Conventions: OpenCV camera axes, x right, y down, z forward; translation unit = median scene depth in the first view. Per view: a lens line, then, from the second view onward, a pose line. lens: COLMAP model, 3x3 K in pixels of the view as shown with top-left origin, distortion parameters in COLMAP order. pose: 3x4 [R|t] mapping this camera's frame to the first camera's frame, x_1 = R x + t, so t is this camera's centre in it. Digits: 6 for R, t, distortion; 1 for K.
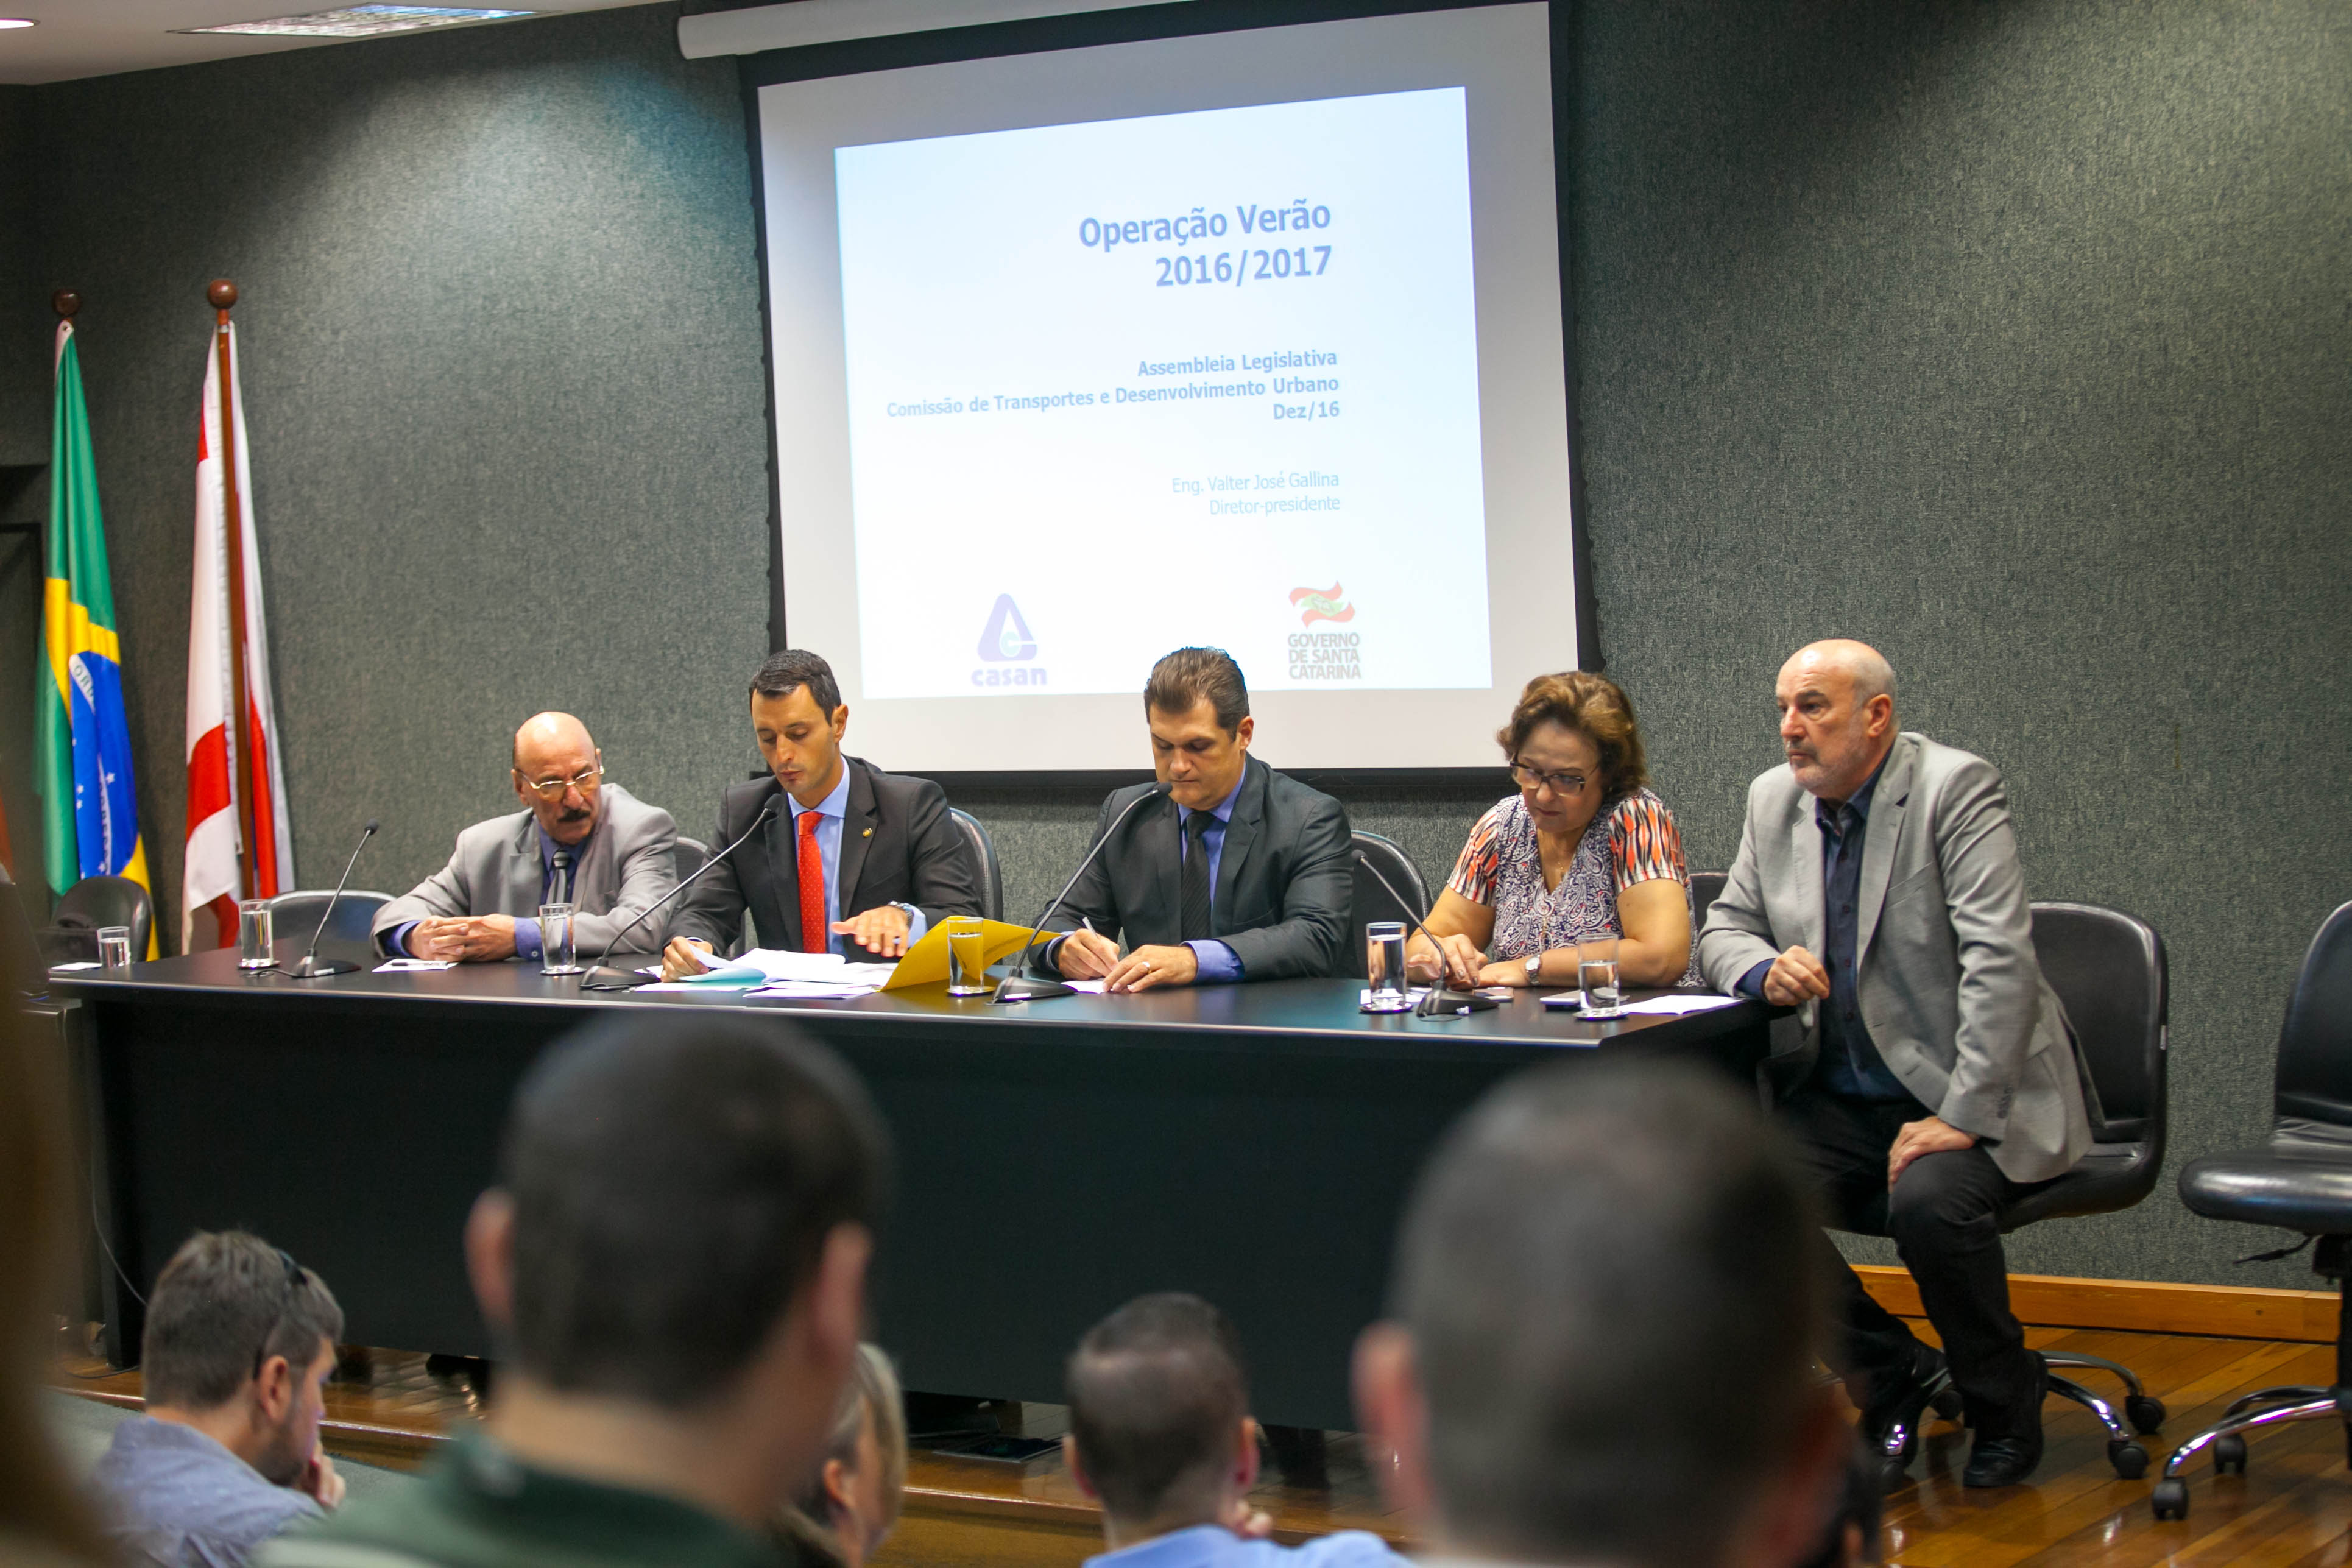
lens RADIAL K [[4863.5, 0, 1176.0], [0, 4863.5, 781.8], [0, 0, 1]] dist [-0.289716, 0.000000]
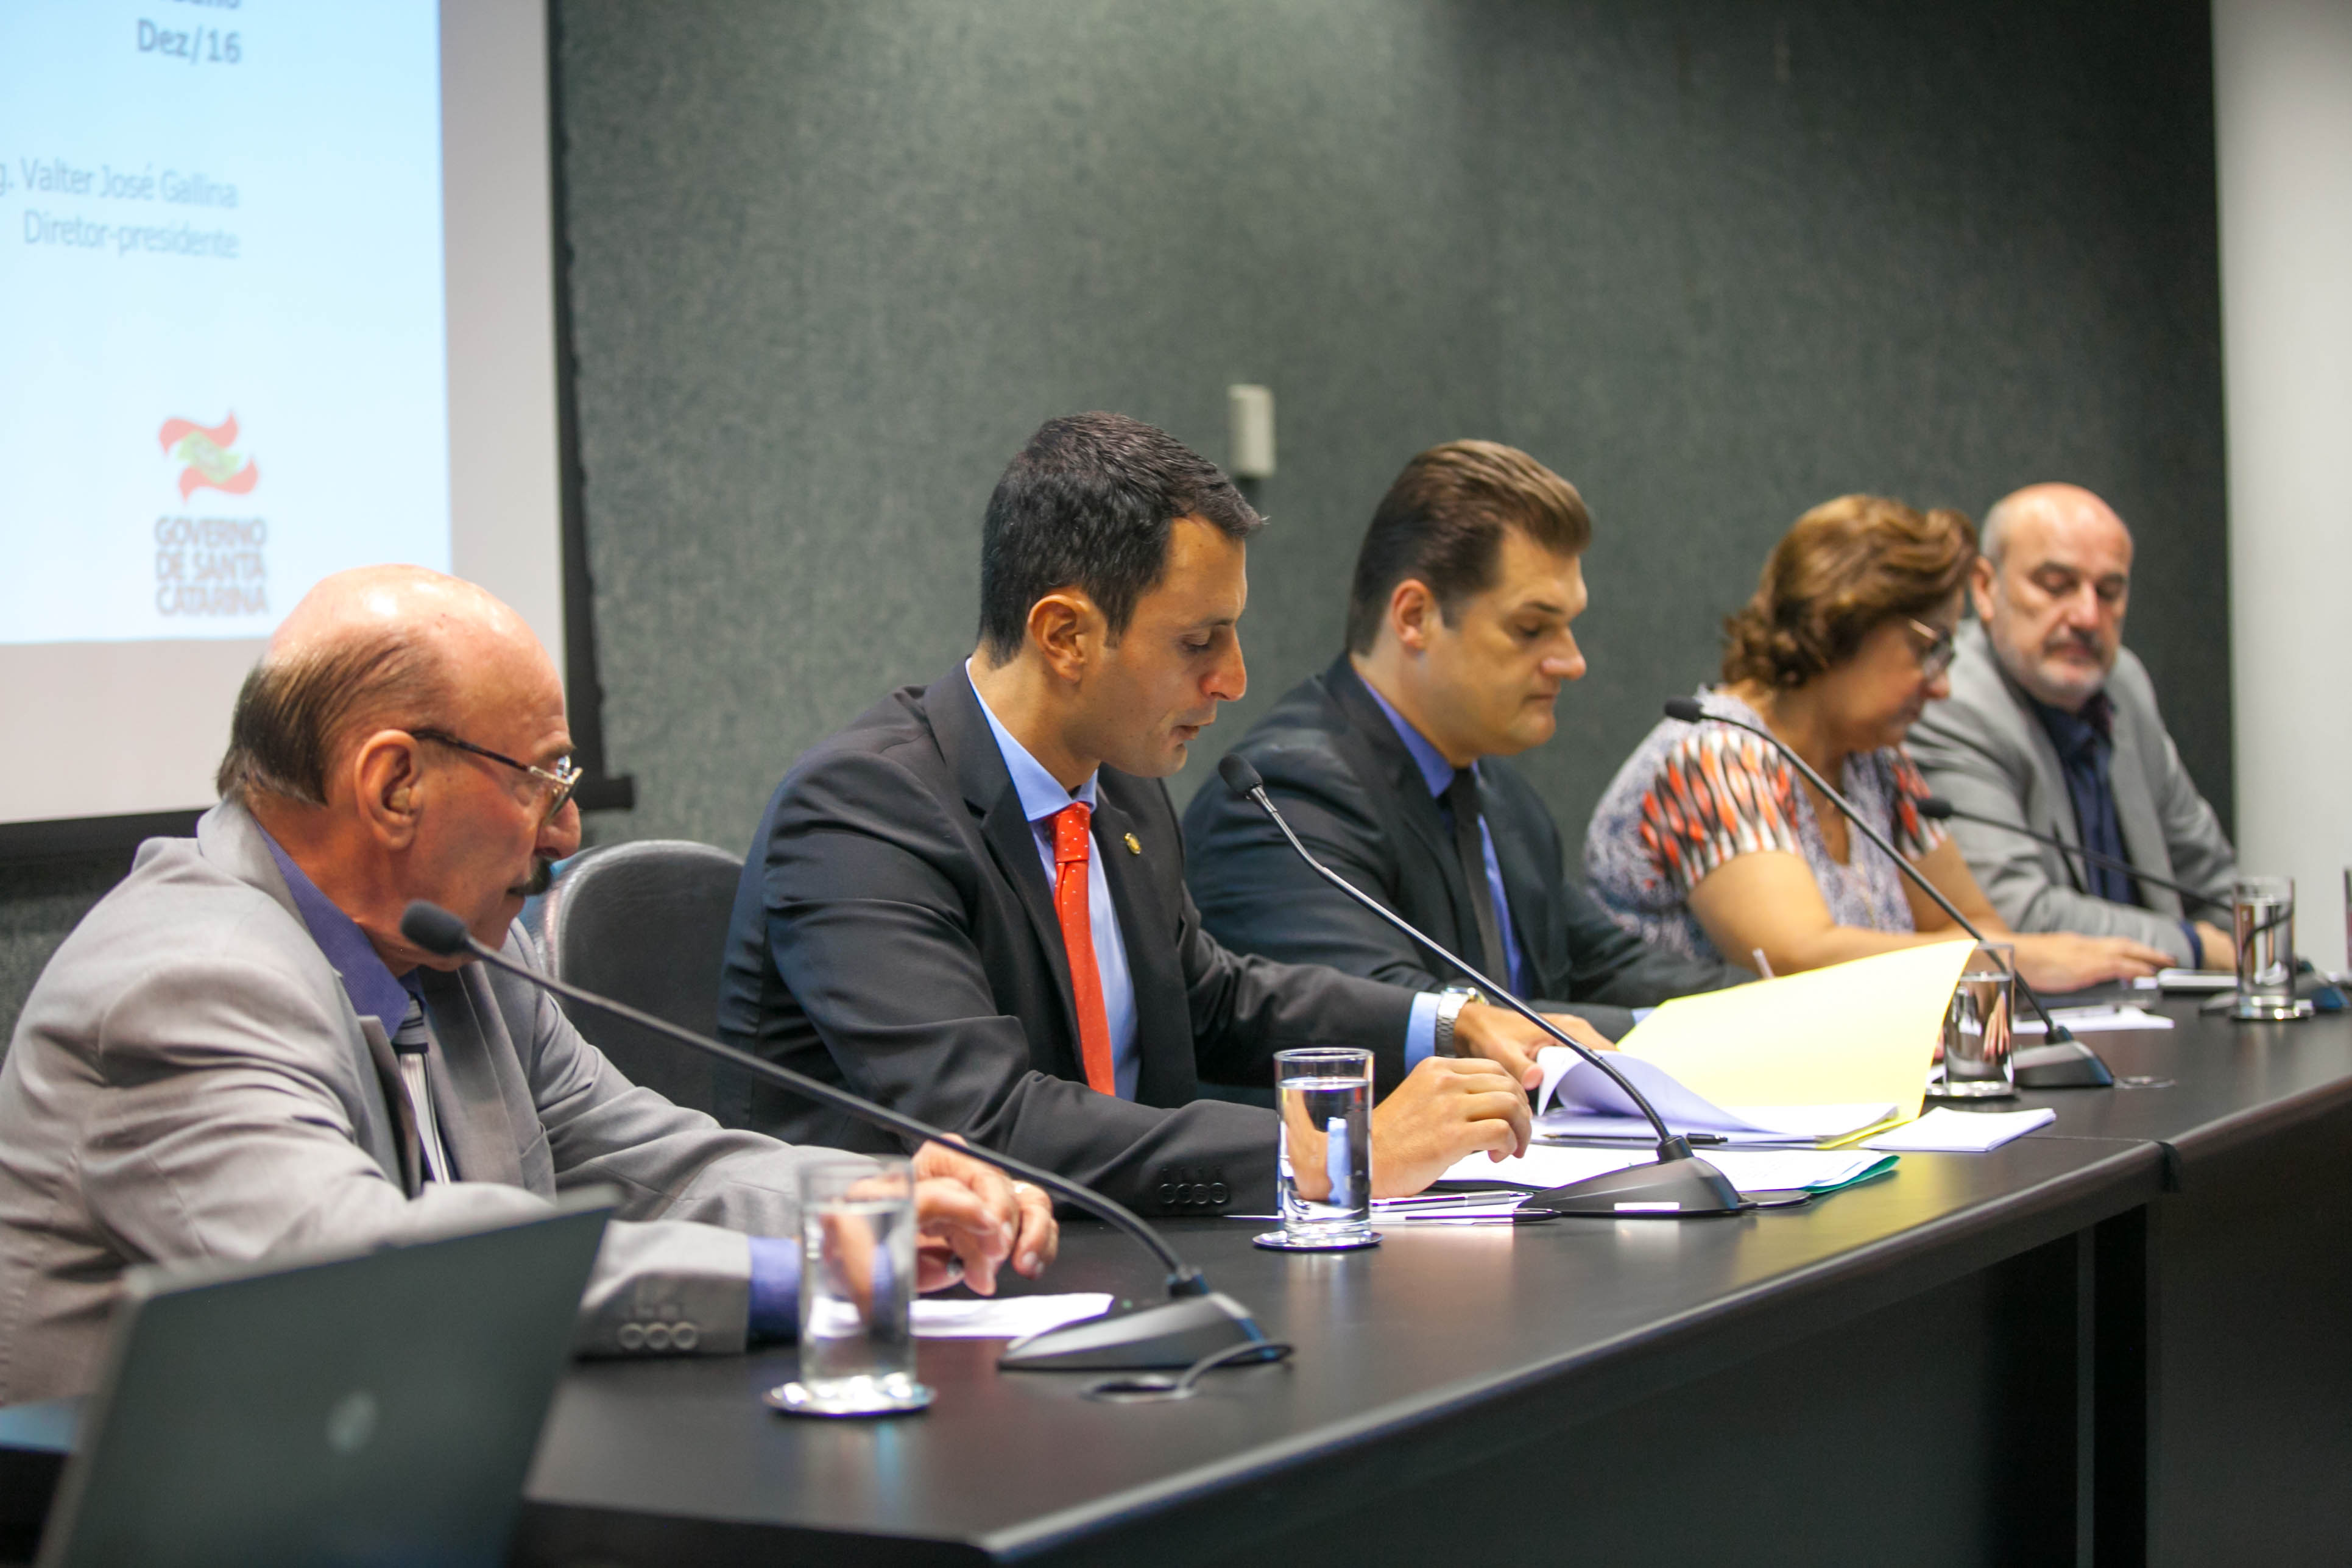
lens RADIAL K [[4863.5, 0, 1175.6], [0, 4863.5, 786.1], [0, 0, 1]] dist [-0.289716, 0.000000]
pose [[-0.102628, 0.022702, 0.994461, -0.438573], [0.107401, 0.994148, -0.011612, 0.010457], [-0.988905, 0.105614, -0.104466, 0.961030]]
